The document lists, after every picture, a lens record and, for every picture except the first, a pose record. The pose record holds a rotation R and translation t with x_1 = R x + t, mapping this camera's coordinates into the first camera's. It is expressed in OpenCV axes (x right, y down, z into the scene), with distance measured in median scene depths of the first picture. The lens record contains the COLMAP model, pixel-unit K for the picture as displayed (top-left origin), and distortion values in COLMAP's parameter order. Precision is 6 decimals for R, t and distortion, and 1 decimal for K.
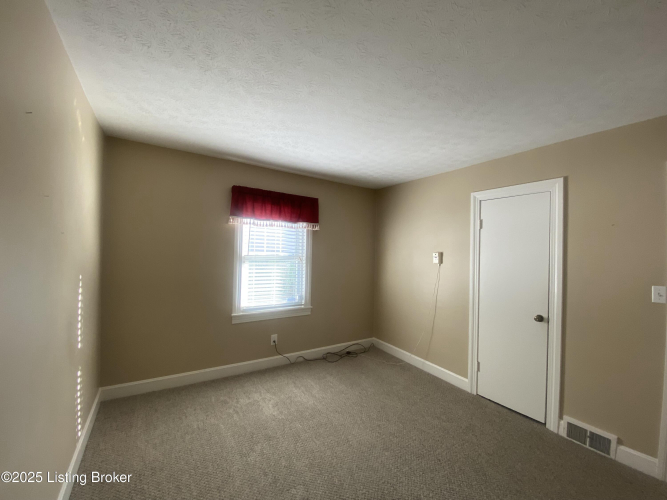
lens RADIAL K [[272.1, 0, 331.8], [0, 272.1, 249.7], [0, 0, 1]] dist [0.039173, -0.029628]
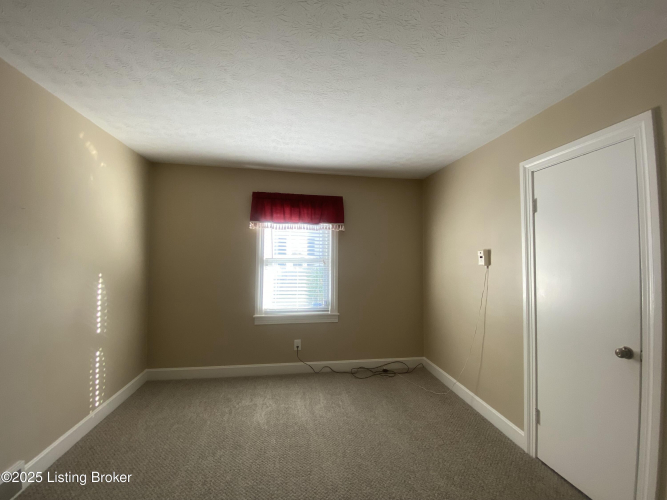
lens RADIAL K [[272.1, 0, 331.8], [0, 272.1, 249.7], [0, 0, 1]] dist [0.039173, -0.029628]
pose [[0.917781, -0.030267, -0.395931, 0.306164], [0.017879, 0.999229, -0.034942, 0.027164], [0.396684, 0.024990, 0.917615, 0.152965]]
